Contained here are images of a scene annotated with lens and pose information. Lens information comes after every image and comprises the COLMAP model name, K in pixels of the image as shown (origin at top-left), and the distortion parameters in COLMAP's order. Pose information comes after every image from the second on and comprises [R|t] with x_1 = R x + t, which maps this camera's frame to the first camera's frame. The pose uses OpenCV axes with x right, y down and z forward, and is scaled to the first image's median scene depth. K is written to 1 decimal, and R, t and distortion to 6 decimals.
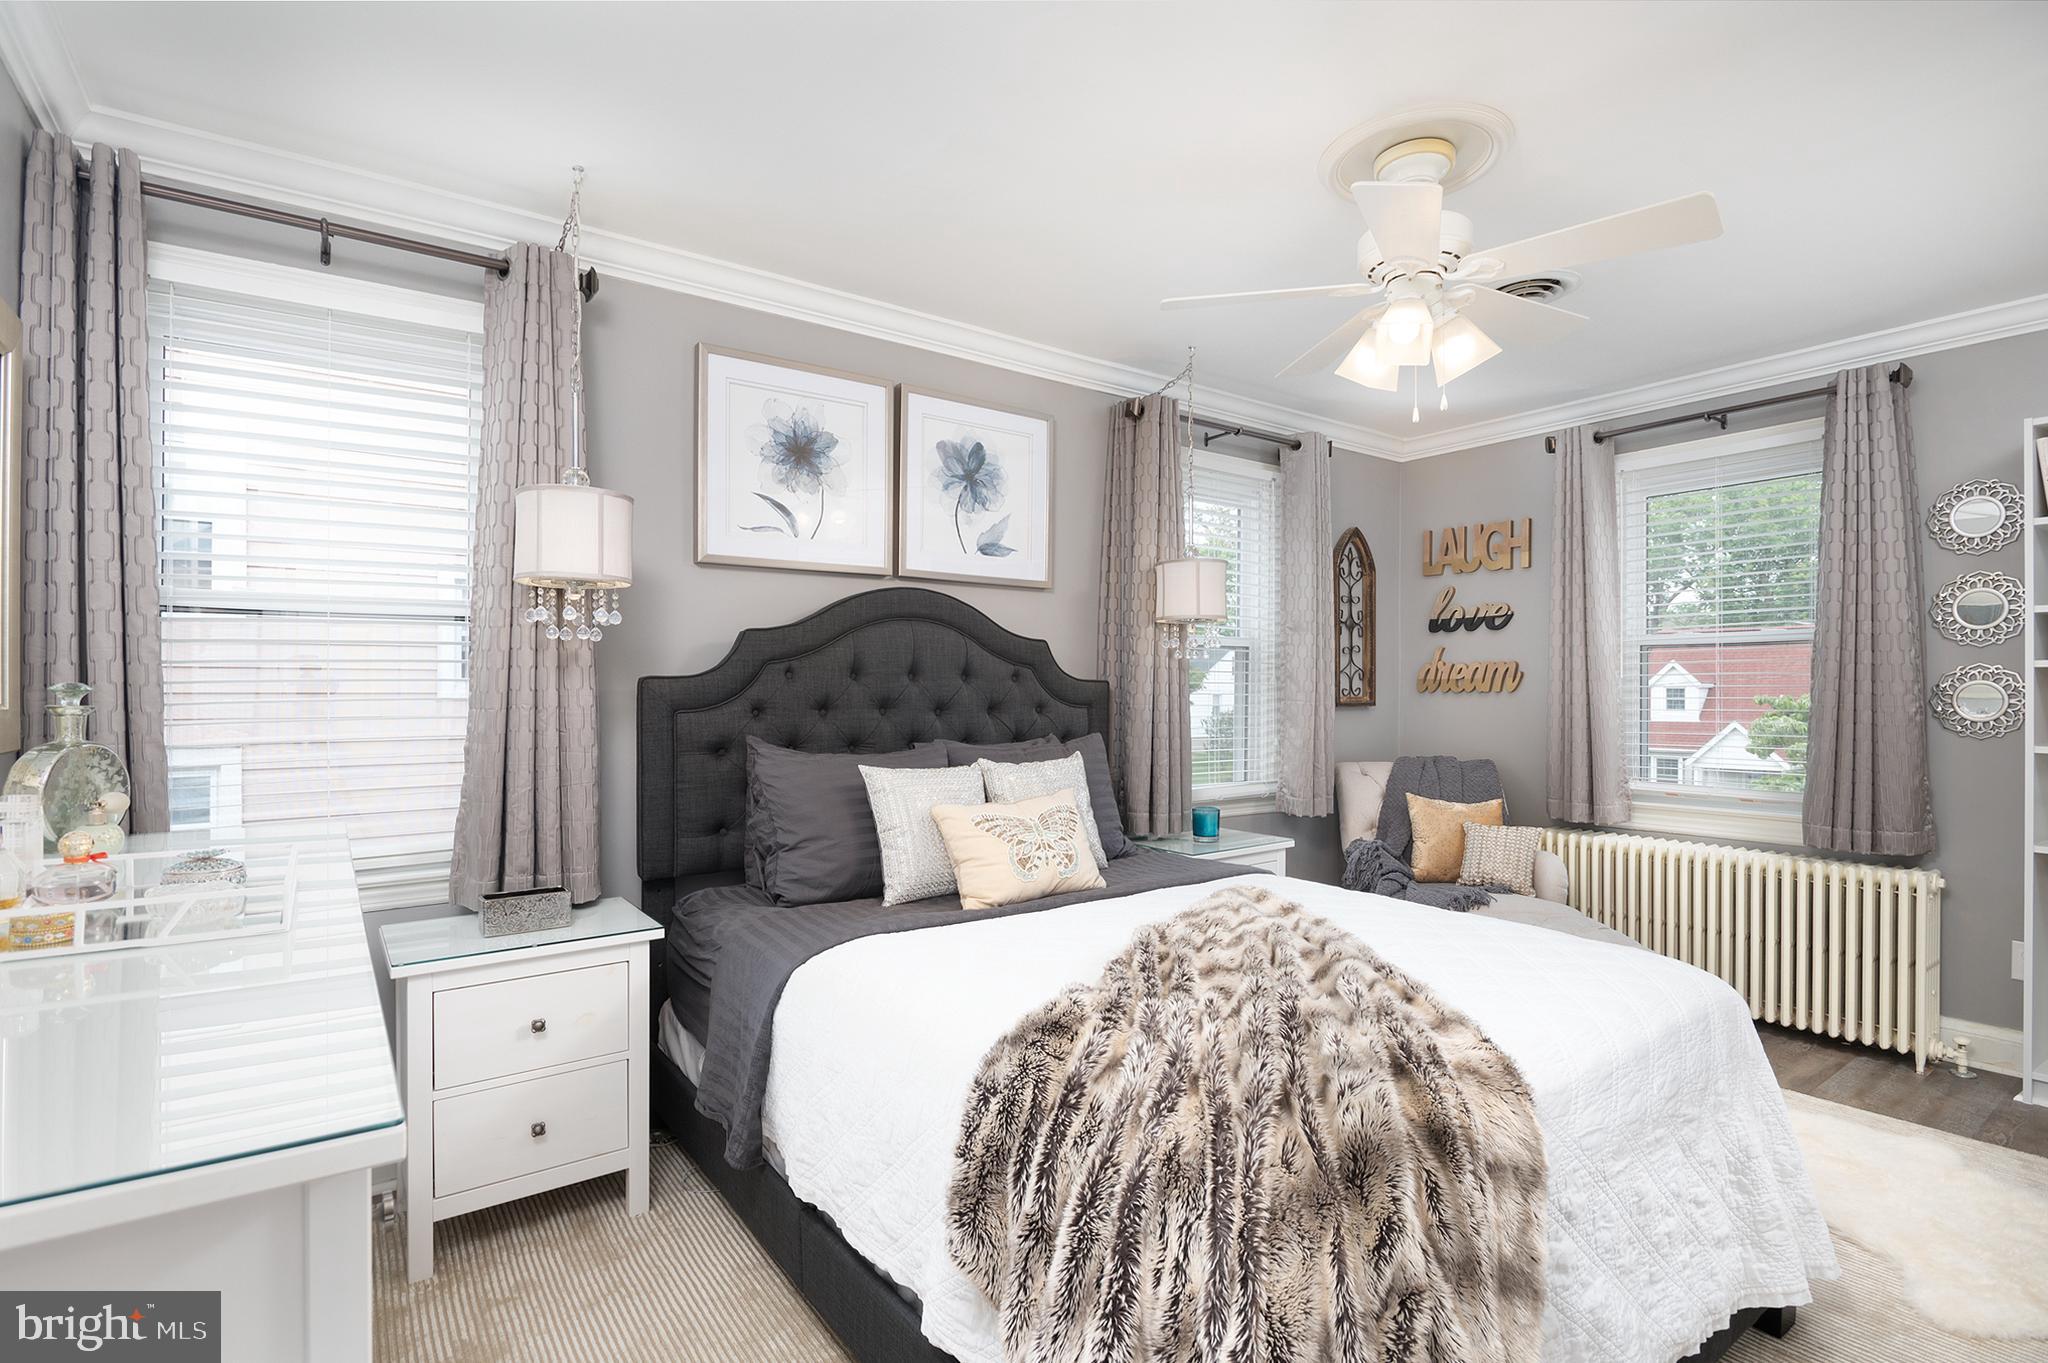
lens RADIAL K [[979.7, 0, 1019.0], [0, 979.7, 687.3], [0, 0, 1]] dist [-0.000019, 0.000019]
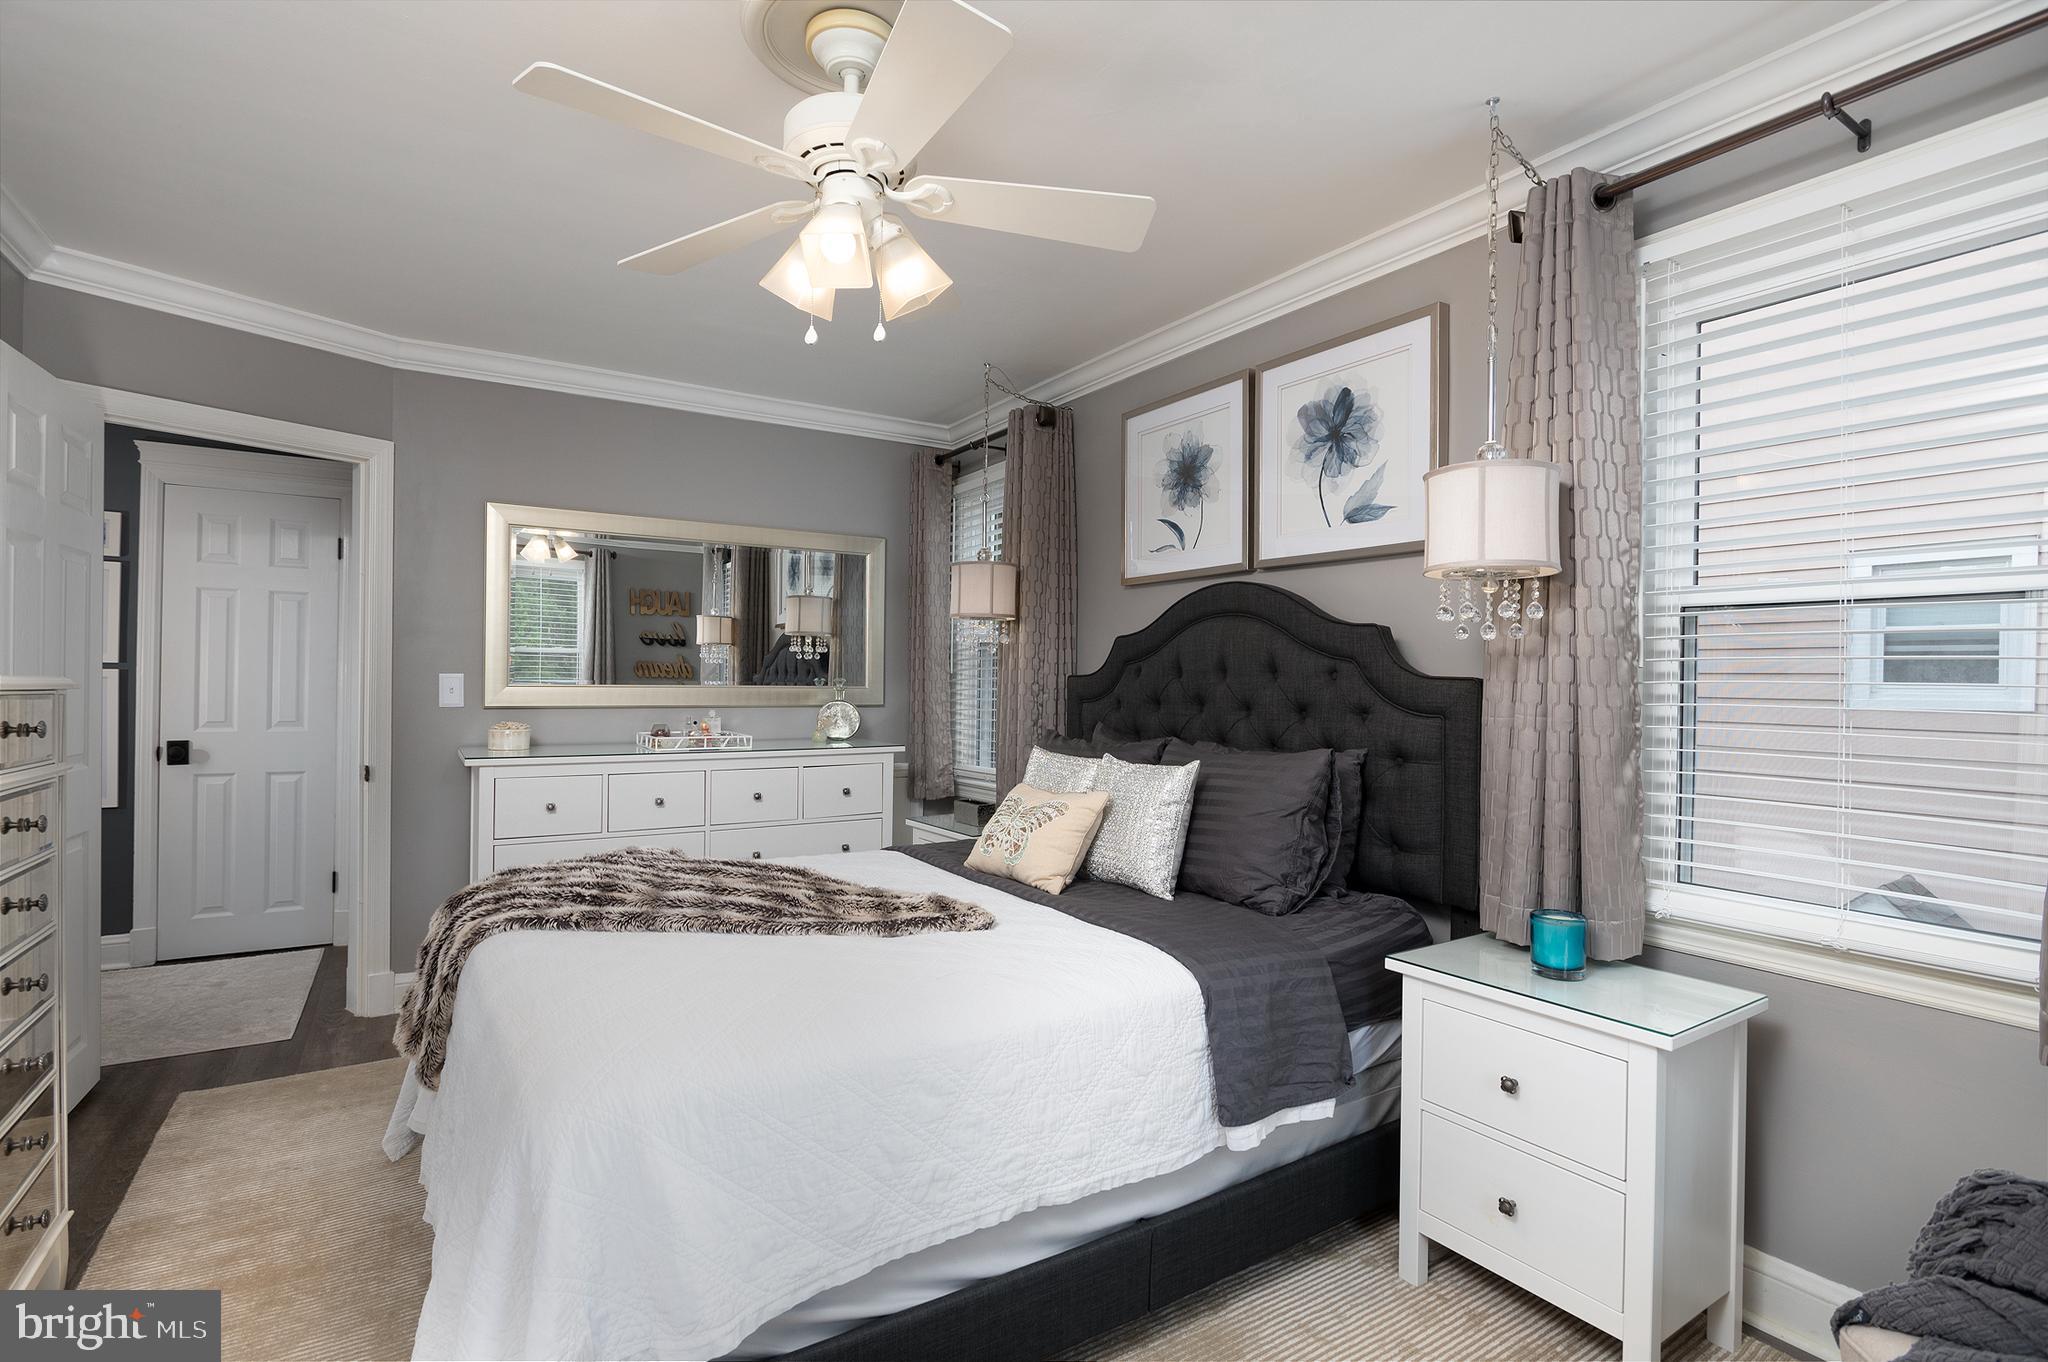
lens RADIAL K [[979.7, 0, 1022.9], [0, 979.7, 681.1], [0, 0, 1]] dist [-0.000019, 0.000019]
pose [[-0.043480, 0.004278, -0.999045, 0.842645], [-0.001272, 0.999990, 0.004337, -0.007856], [0.999053, 0.001459, -0.043474, 0.814749]]
